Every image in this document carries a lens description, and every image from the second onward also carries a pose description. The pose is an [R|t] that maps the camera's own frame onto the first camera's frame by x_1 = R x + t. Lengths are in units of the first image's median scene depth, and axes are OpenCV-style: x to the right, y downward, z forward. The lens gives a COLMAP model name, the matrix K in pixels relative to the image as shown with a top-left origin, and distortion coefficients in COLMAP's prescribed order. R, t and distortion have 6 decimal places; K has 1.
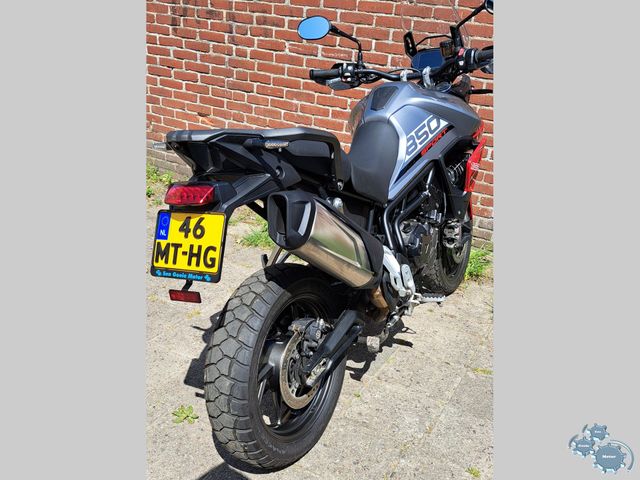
lens RADIAL K [[452.4, 0, 360.0], [0, 452.4, 258.1], [0, 0, 1]] dist [0.047507, -0.015807]
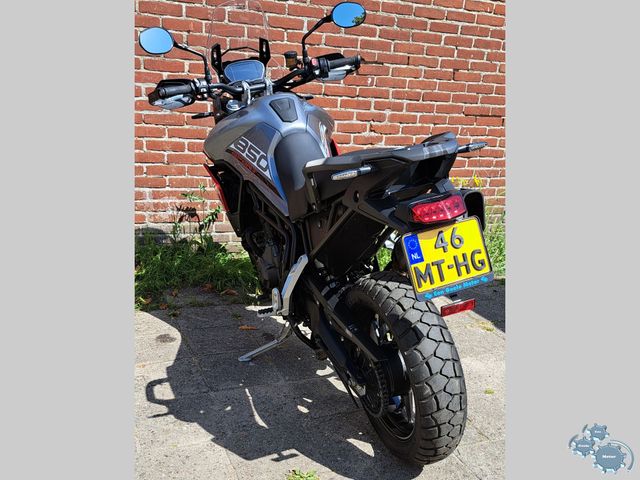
lens RADIAL K [[466.1, 0, 283.9], [0, 466.1, 282.1], [0, 0, 1]] dist [0.033956, -0.006794]
pose [[0.754979, -0.308981, 0.578392, -0.798849], [0.301929, 0.946769, 0.111661, -0.128730], [-0.582105, 0.090332, 0.808080, 0.240765]]
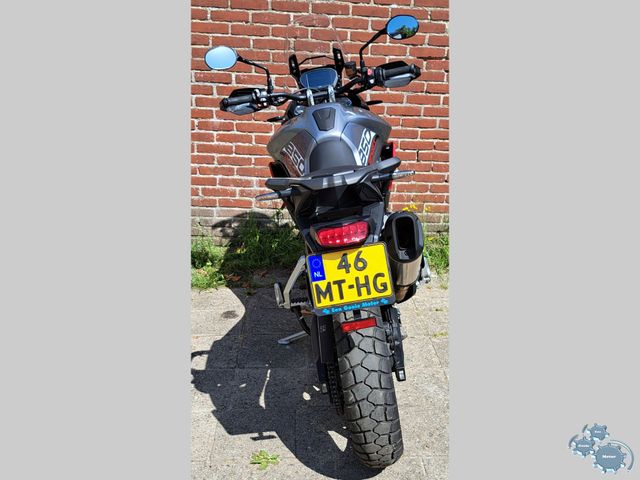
lens RADIAL K [[452.4, 0, 331.5], [0, 452.4, 254.8], [0, 0, 1]] dist [0.047507, -0.015807]
pose [[0.891467, -0.234326, 0.387785, -0.521660], [0.239149, 0.970295, 0.036547, -0.085271], [-0.384829, 0.060158, 0.921025, 0.009682]]
